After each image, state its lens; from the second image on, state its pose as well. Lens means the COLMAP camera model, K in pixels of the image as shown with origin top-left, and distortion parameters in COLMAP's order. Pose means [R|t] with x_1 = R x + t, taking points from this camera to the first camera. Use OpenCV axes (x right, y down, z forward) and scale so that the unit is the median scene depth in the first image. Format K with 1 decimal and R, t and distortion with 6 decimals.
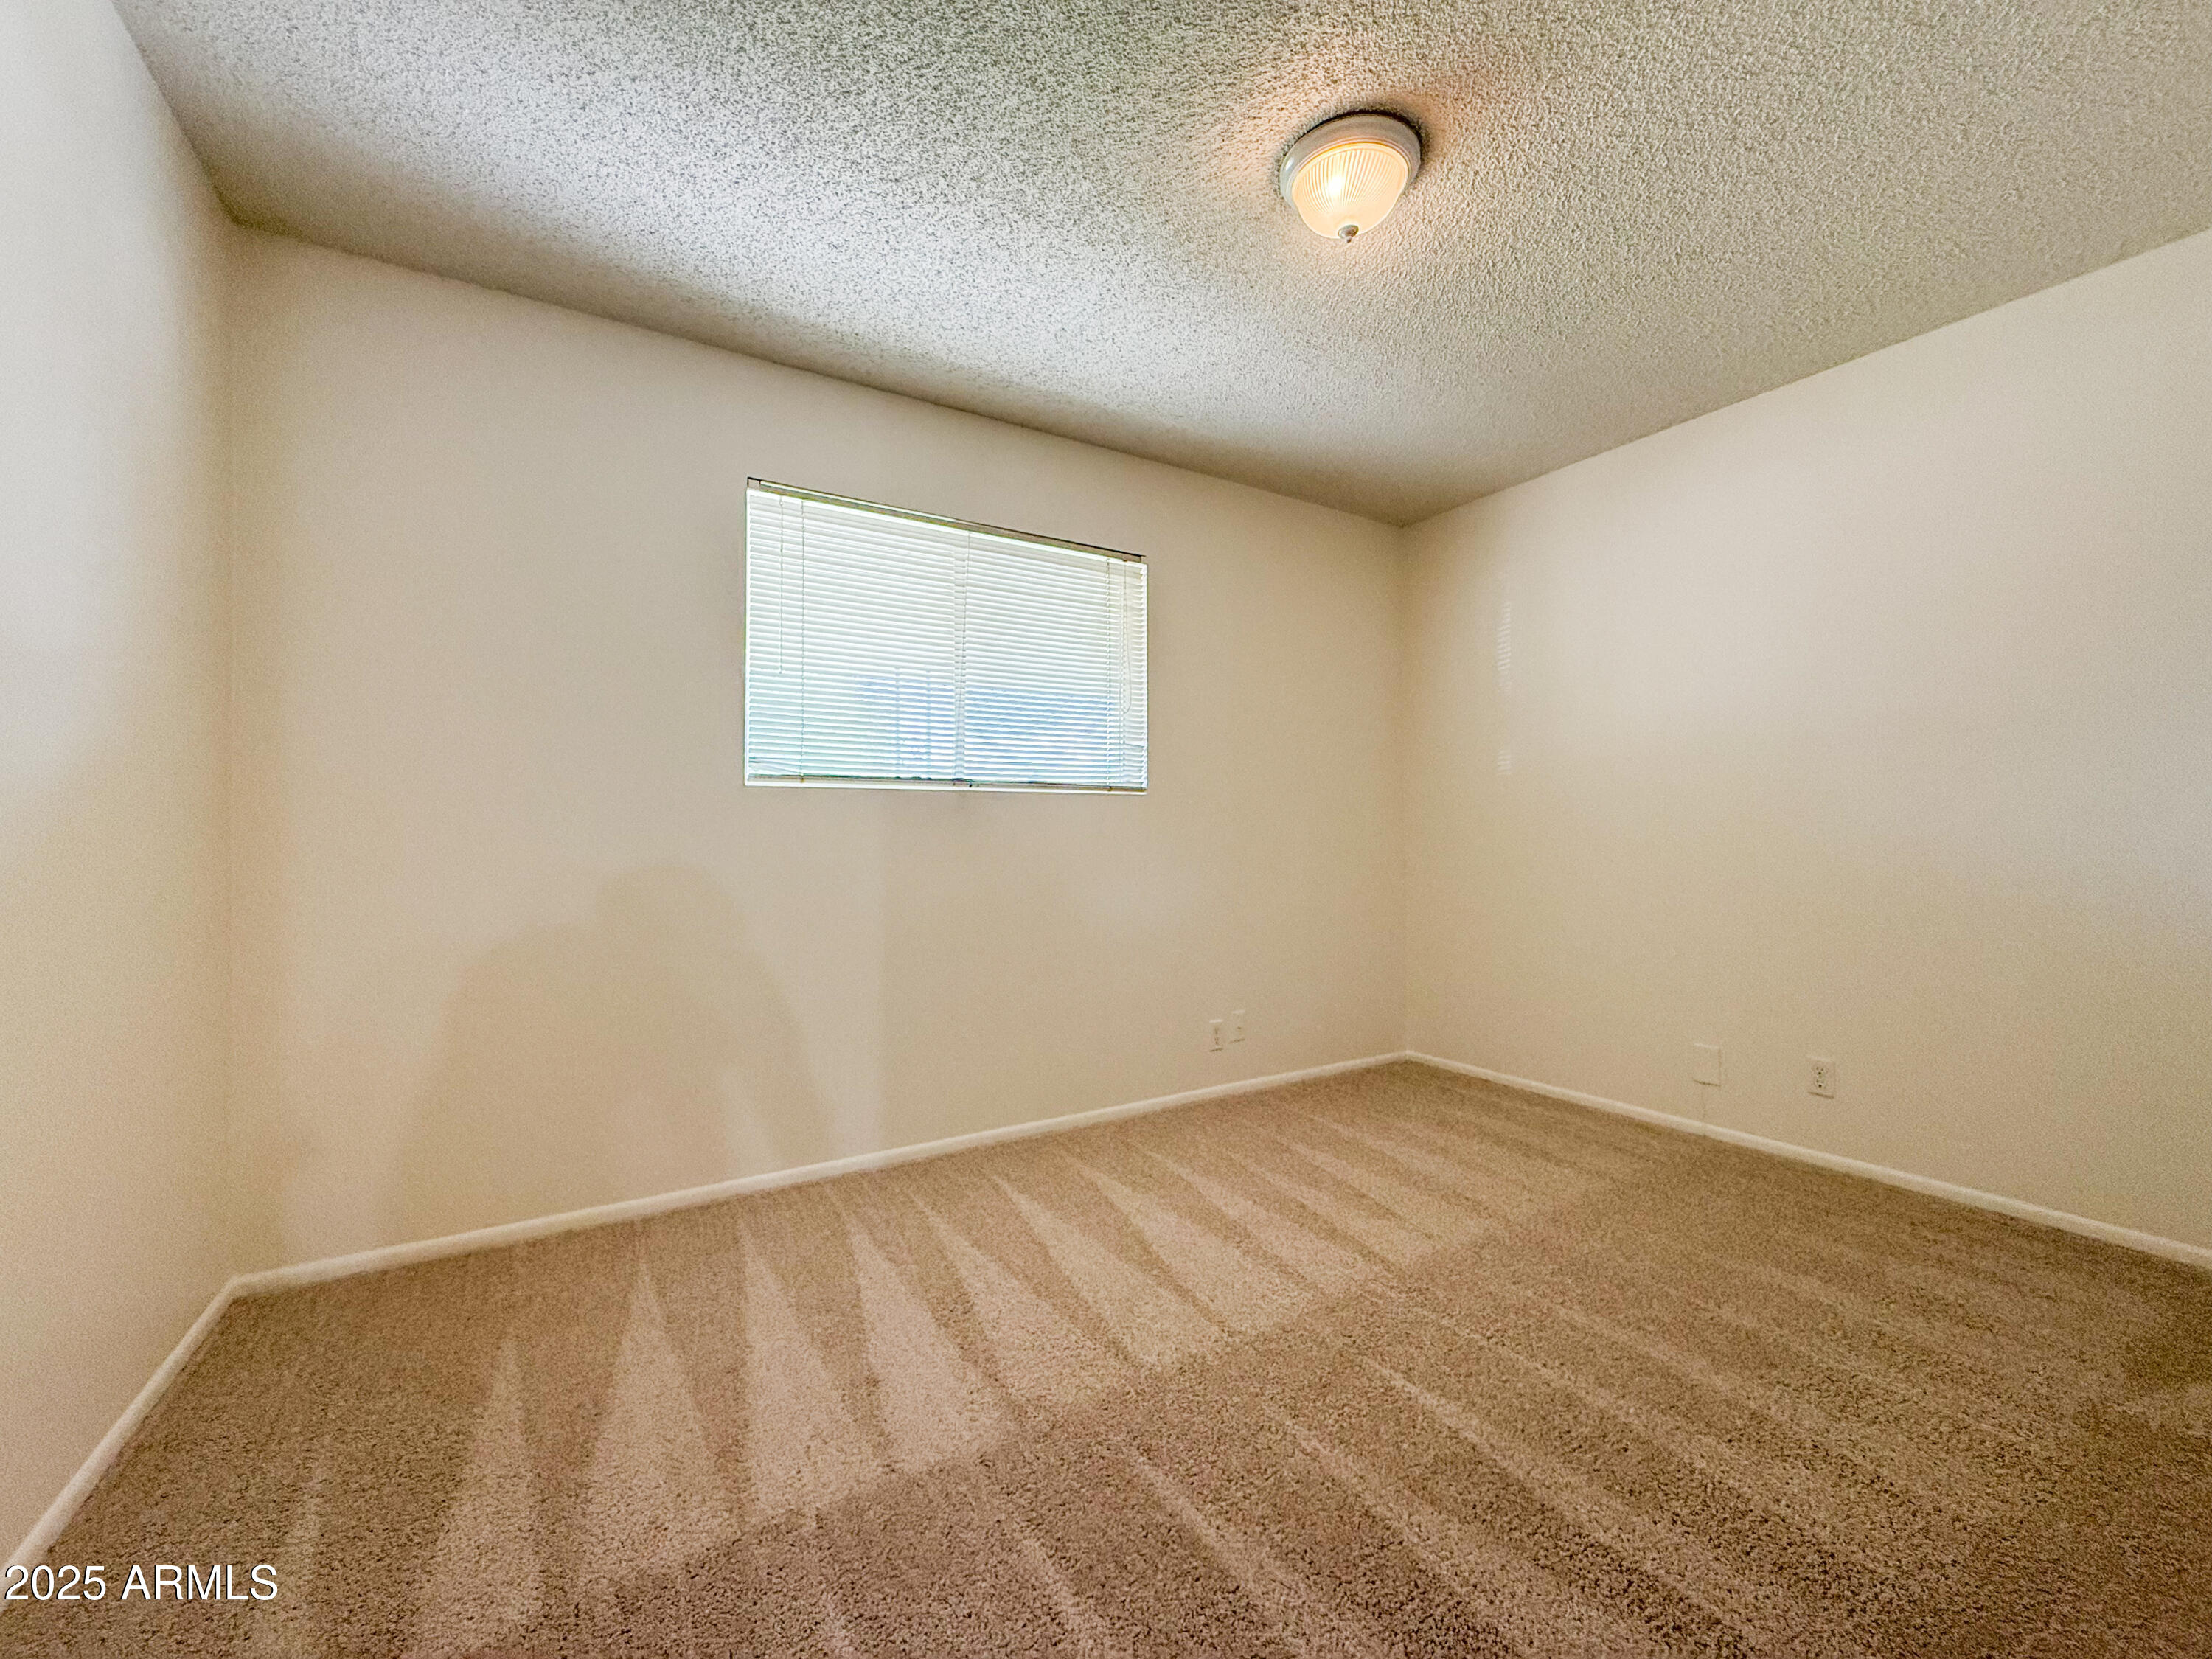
lens RADIAL K [[880.2, 0, 1106.0], [0, 880.2, 829.5], [0, 0, 1]] dist [0.000616, 0.000012]
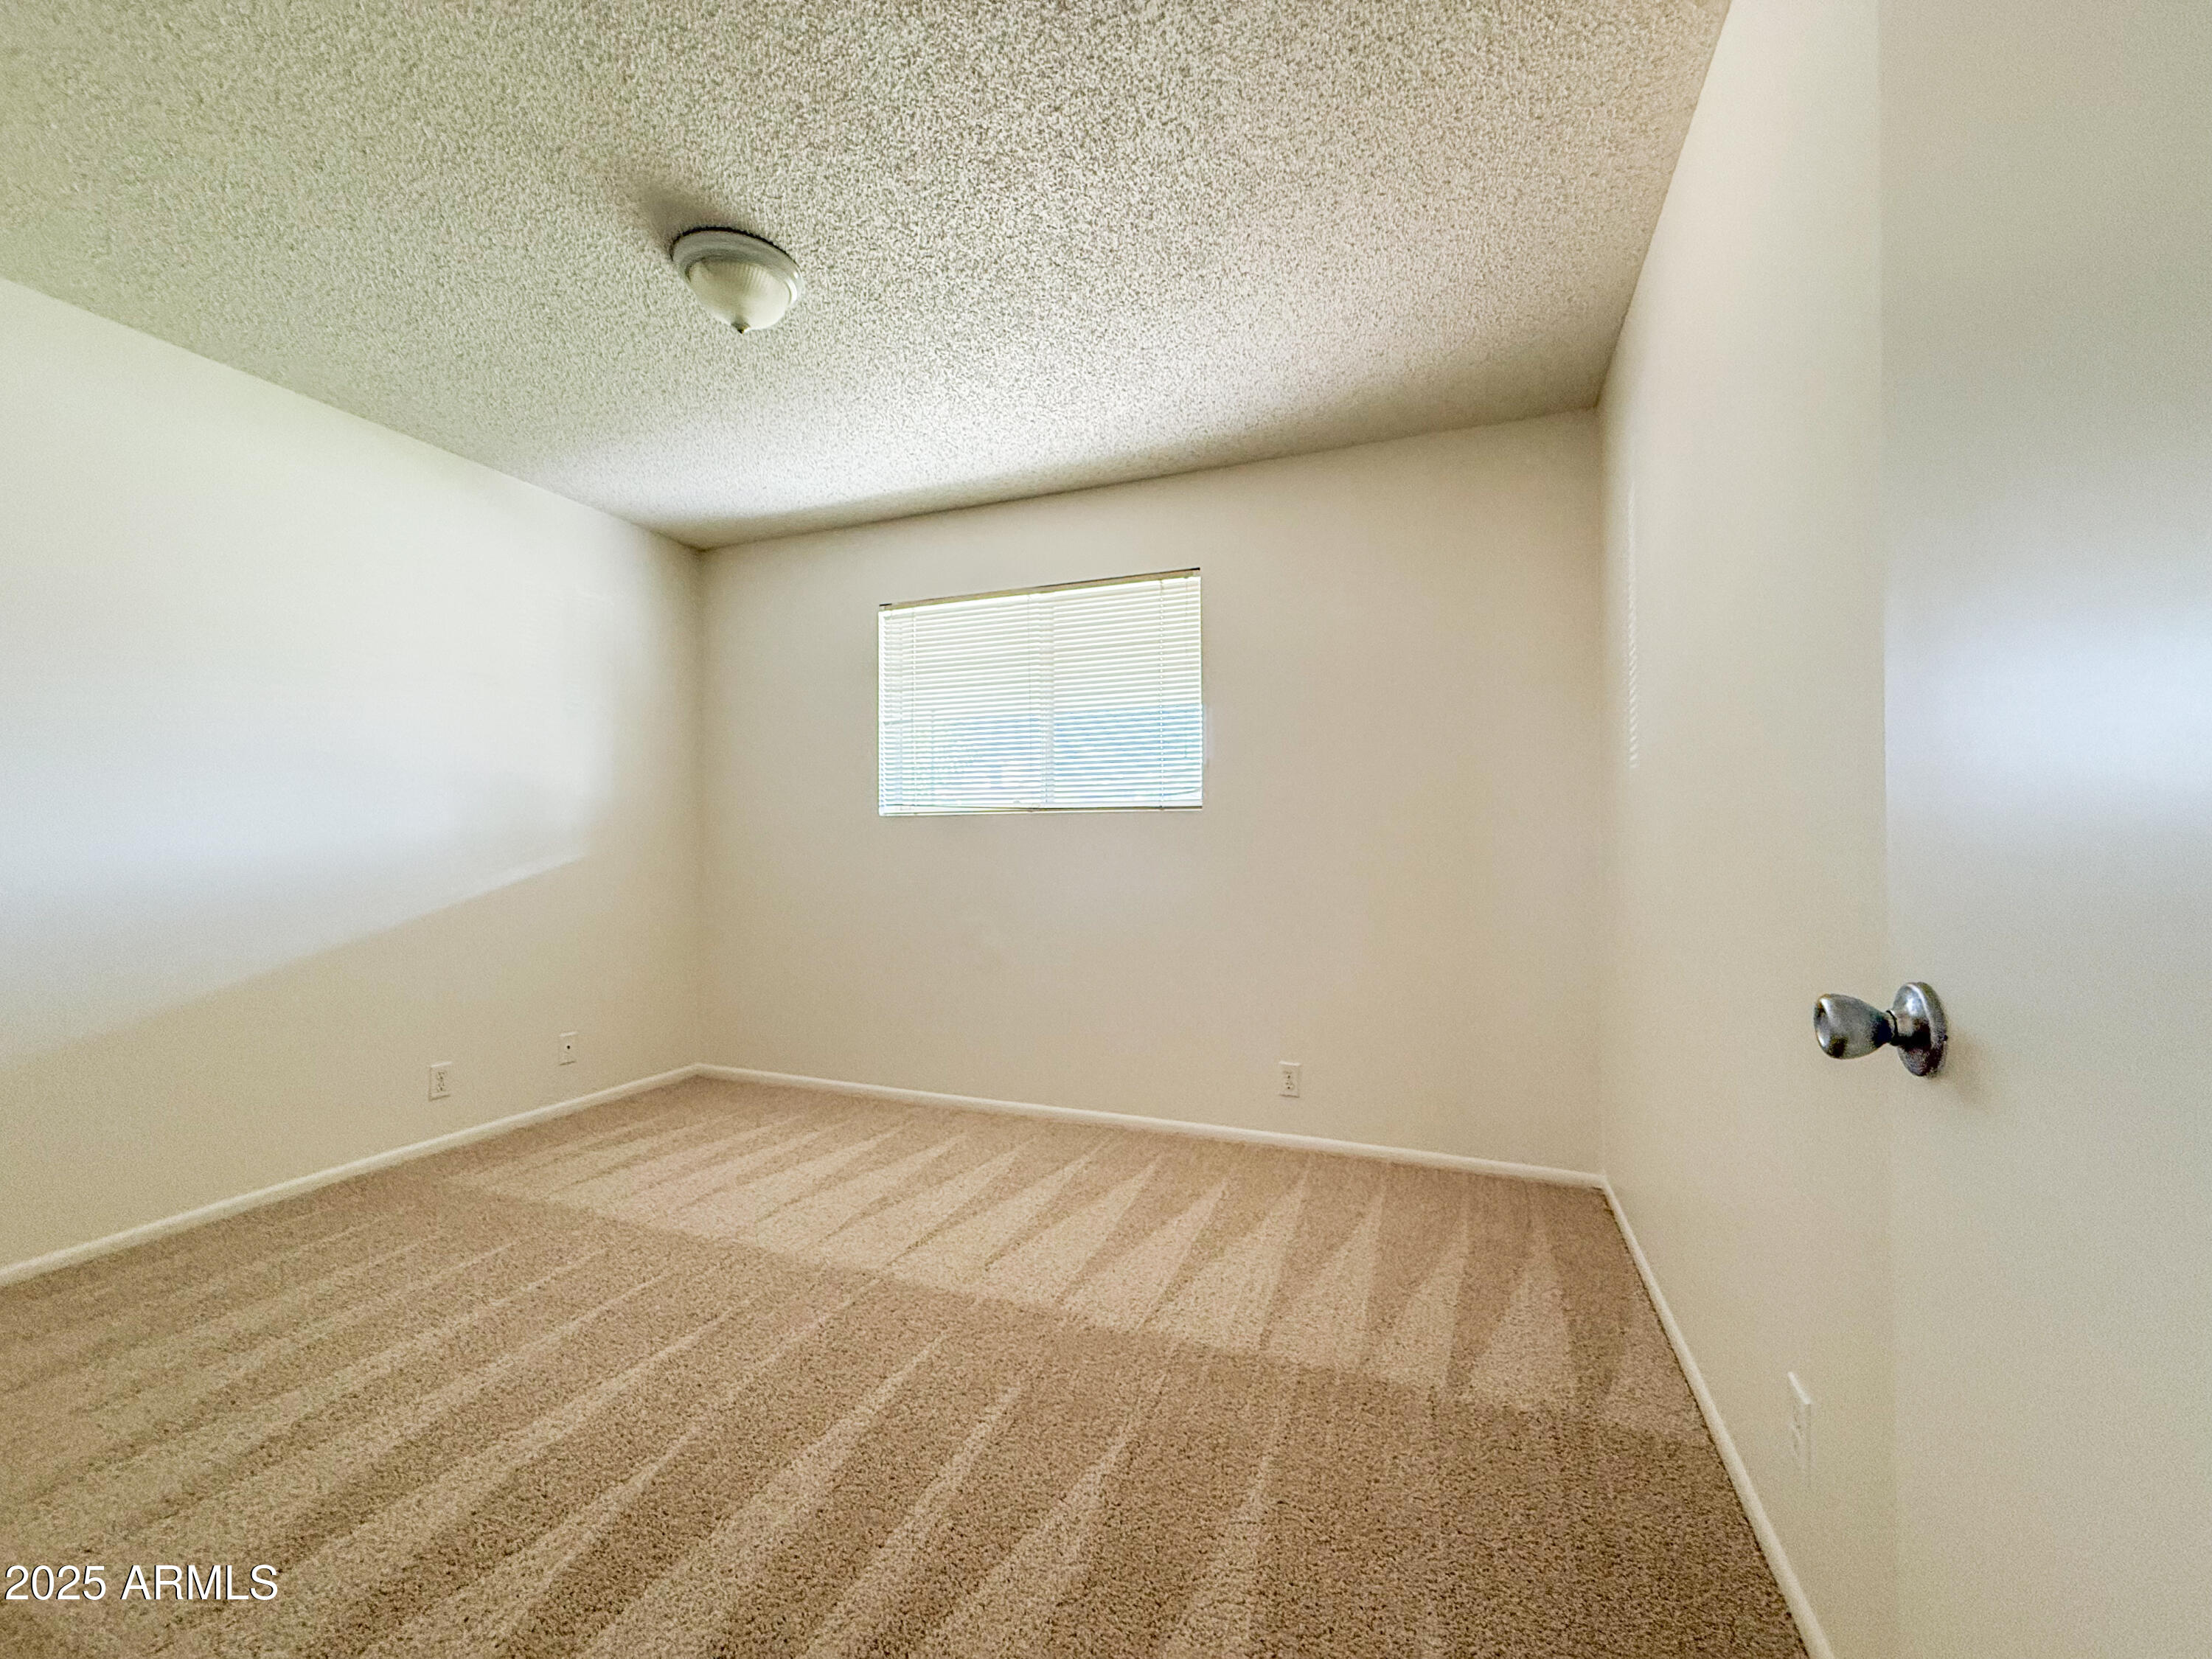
lens RADIAL K [[863.3, 0, 1106.0], [0, 863.3, 829.5], [0, 0, 1]] dist [-0.088841, -0.000005]
pose [[0.595203, 0.005279, -0.803558, 0.769369], [-0.011045, 0.999938, -0.001612, -0.016125], [0.803499, 0.009835, 0.595225, 0.356614]]
